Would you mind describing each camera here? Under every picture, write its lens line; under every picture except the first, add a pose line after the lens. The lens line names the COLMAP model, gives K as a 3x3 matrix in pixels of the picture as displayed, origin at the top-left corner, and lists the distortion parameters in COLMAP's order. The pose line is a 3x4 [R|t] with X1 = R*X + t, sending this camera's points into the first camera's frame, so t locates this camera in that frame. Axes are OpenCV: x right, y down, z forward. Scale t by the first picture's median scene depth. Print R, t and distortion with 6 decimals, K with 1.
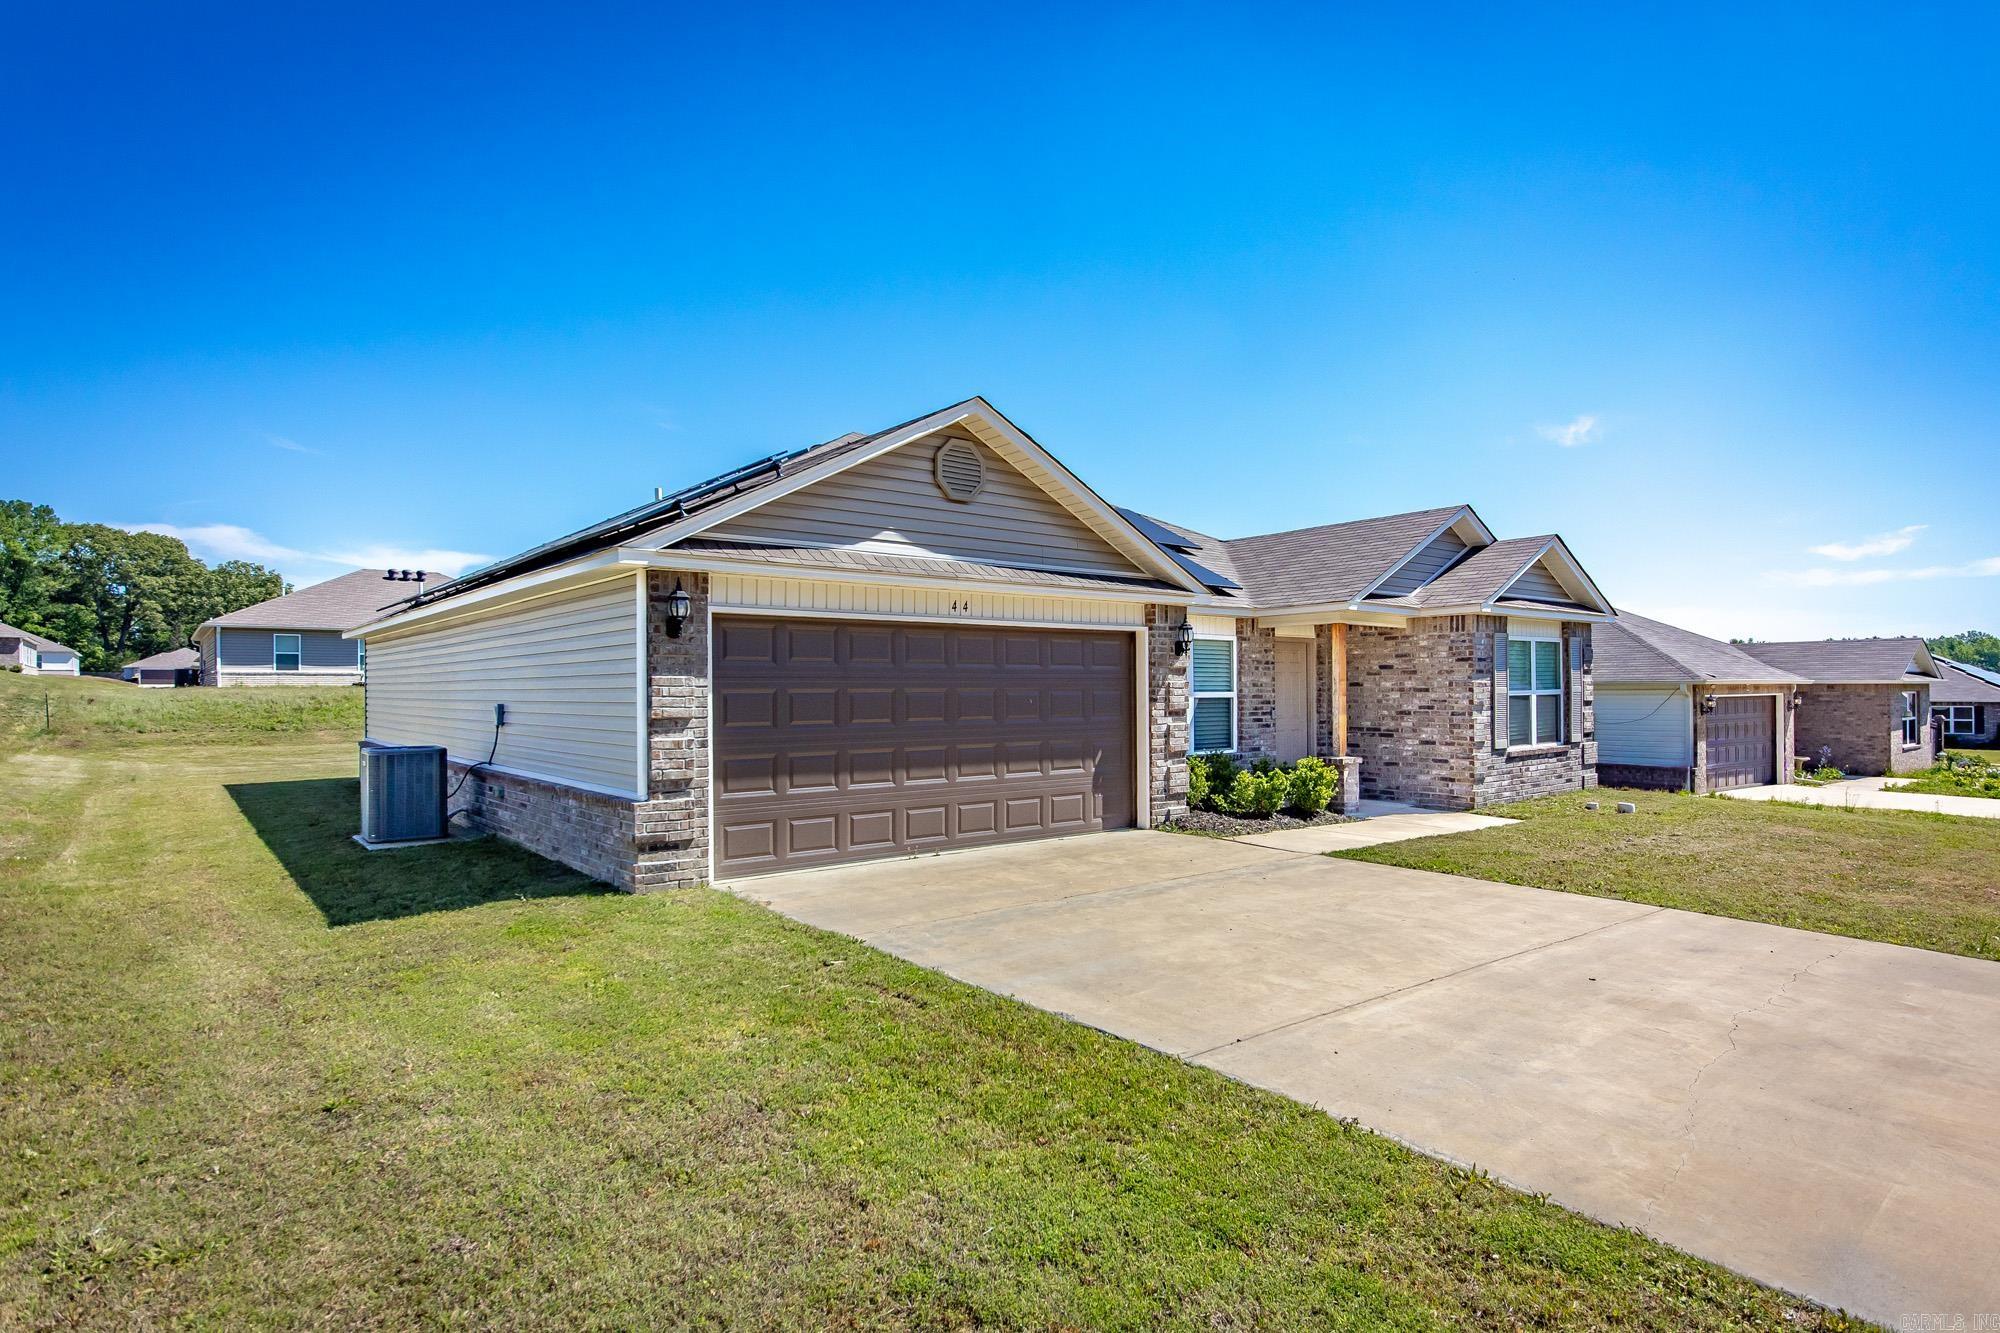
lens RADIAL K [[1066.8, 0, 1007.4], [0, 1066.8, 673.7], [0, 0, 1]] dist [0.006058, -0.000143]
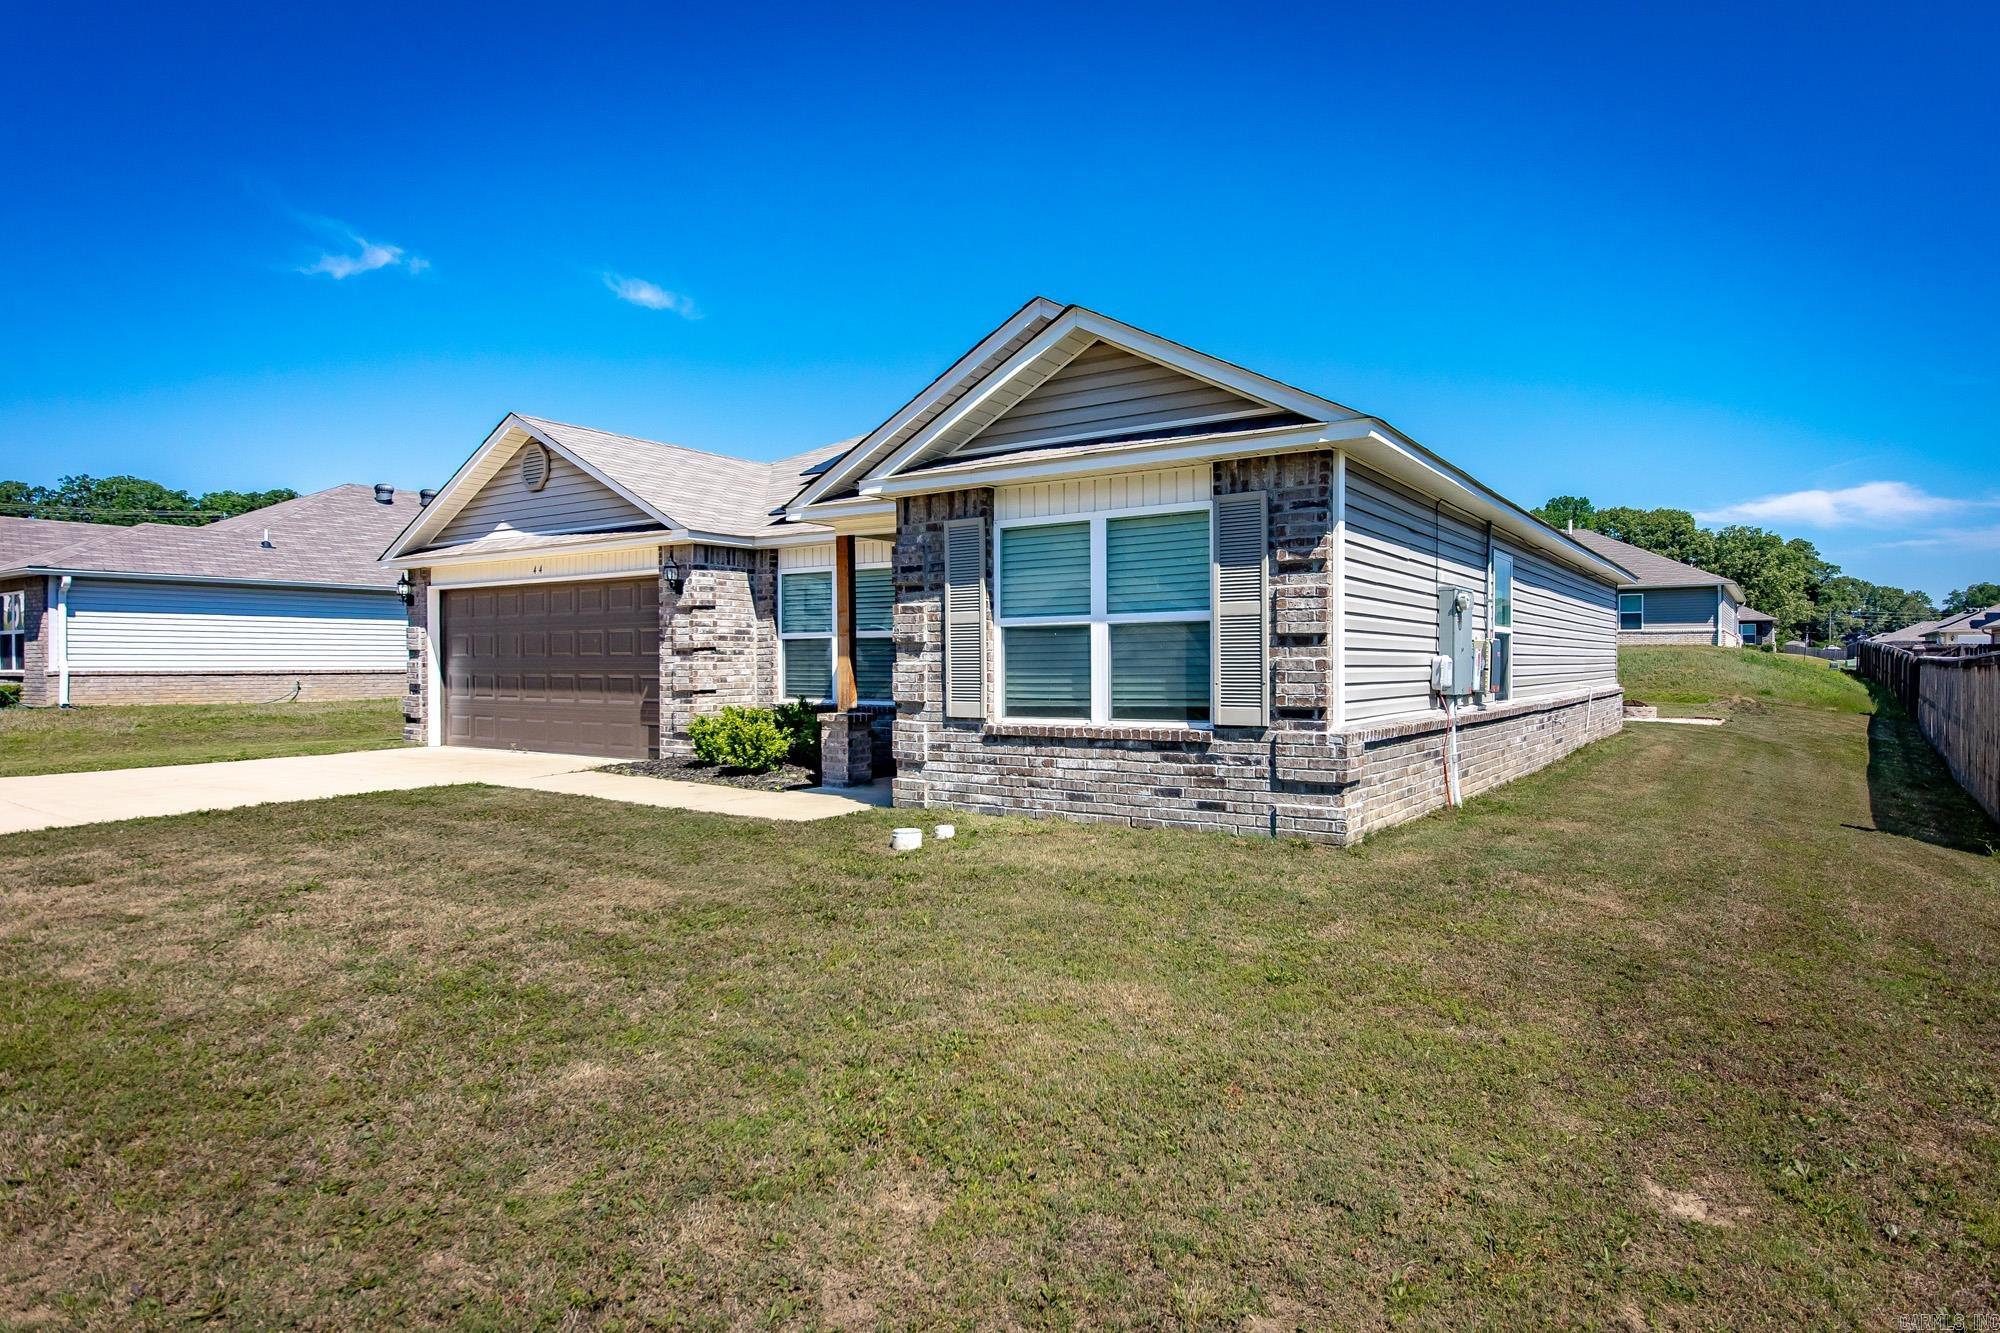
lens RADIAL K [[1066.8, 0, 1048.8], [0, 1066.8, 669.8], [0, 0, 1]] dist [0.006058, -0.000143]
pose [[0.305102, 0.013998, -0.952217, 1.224746], [0.016469, 0.999665, 0.019972, 0.039229], [0.952177, -0.021776, 0.304769, 1.032357]]
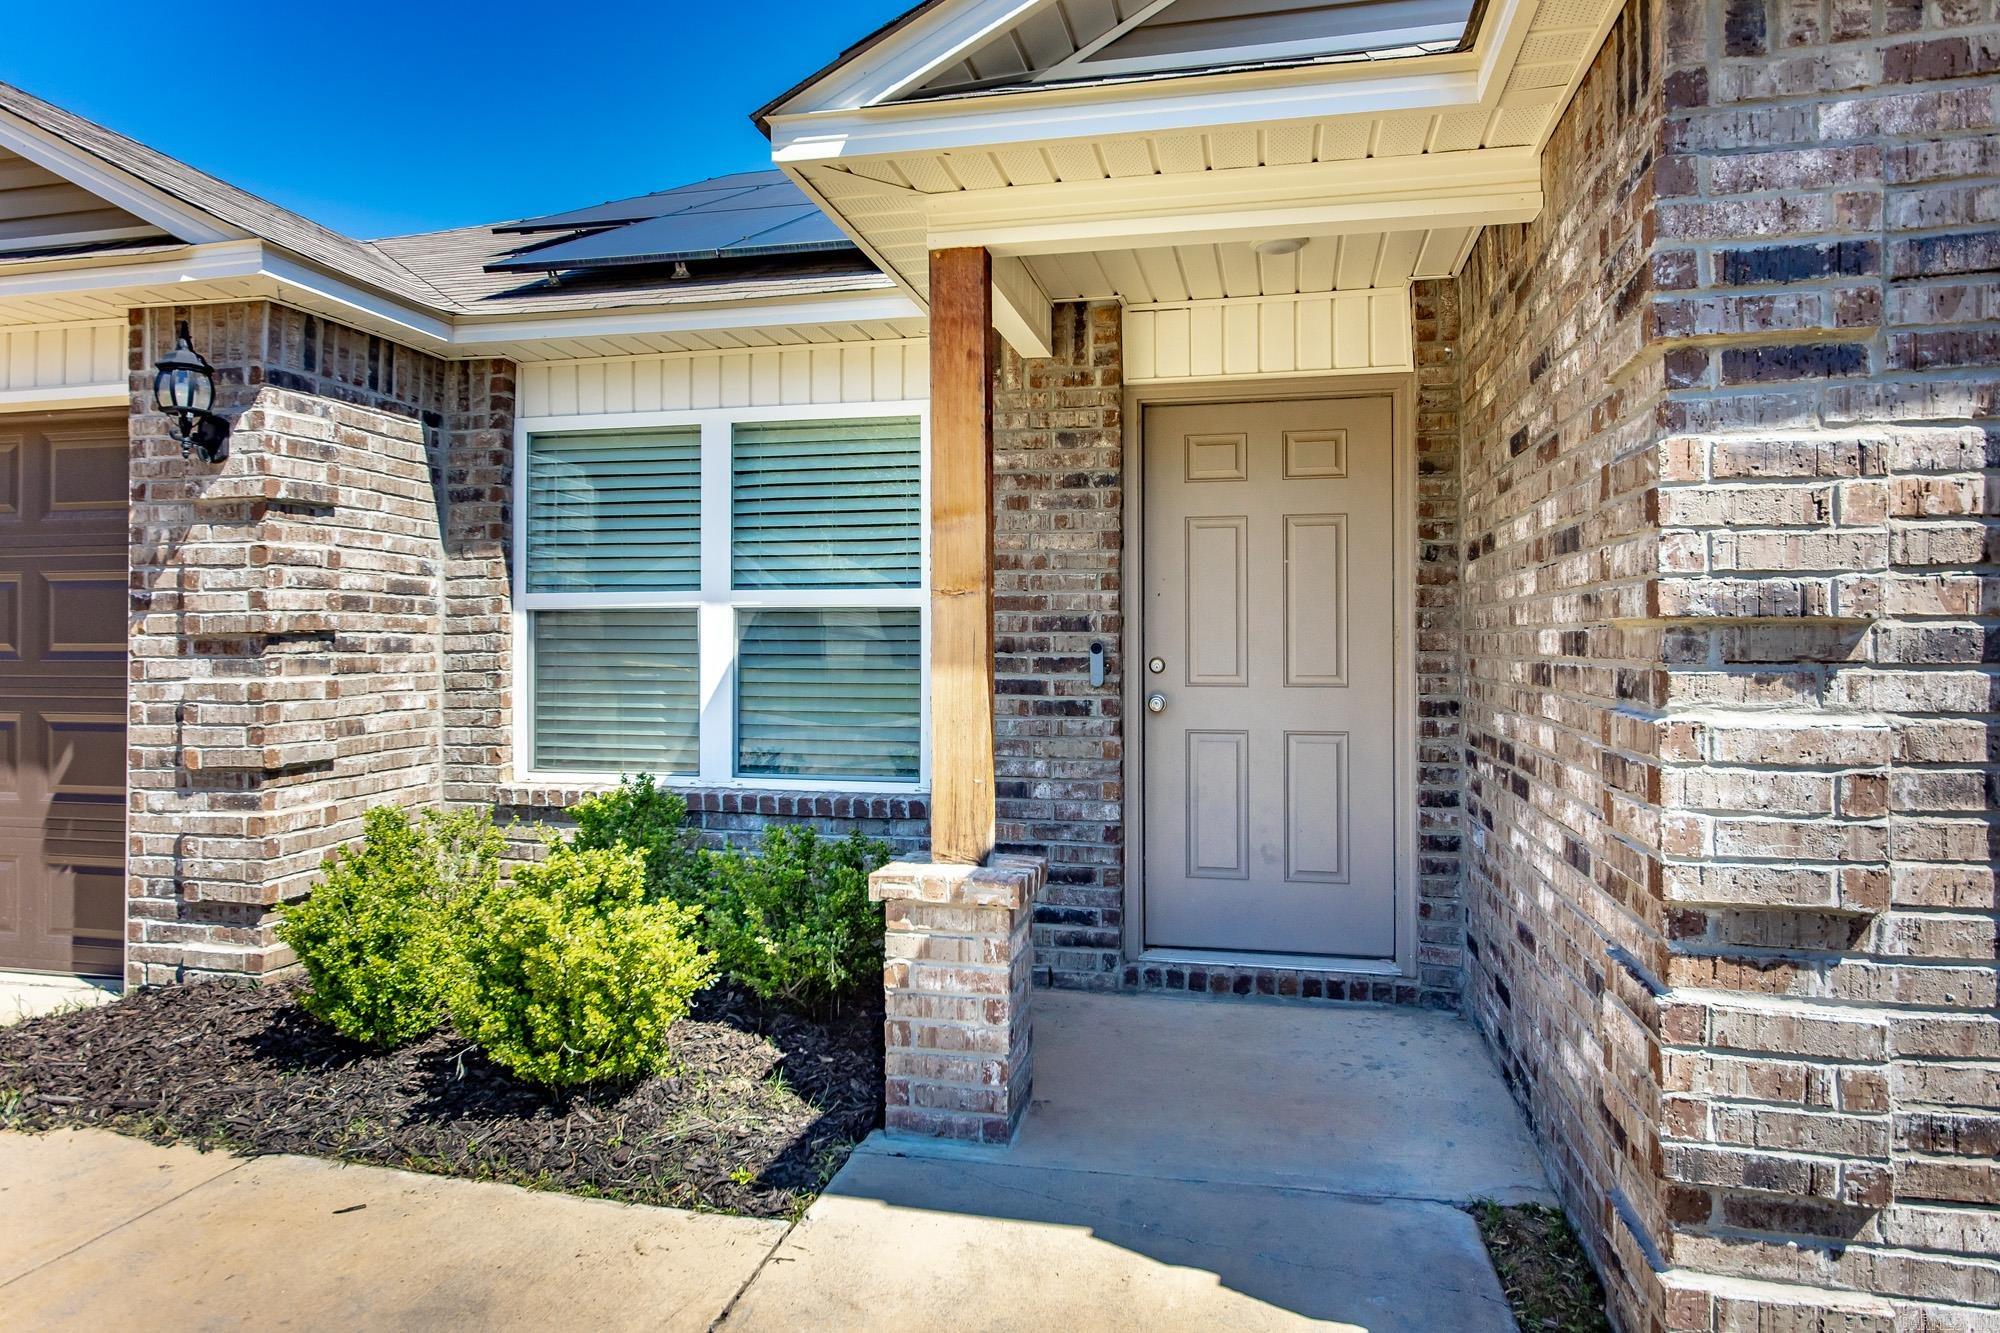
lens RADIAL K [[1152.6, 0, 1002.5], [0, 1152.6, 632.4], [0, 0, 1]] dist [0.002245, -0.000107]
pose [[0.621316, -0.002396, -0.783556, 0.572255], [0.008836, 0.999953, 0.003949, 0.033799], [0.783510, -0.009377, 0.621308, 0.979382]]
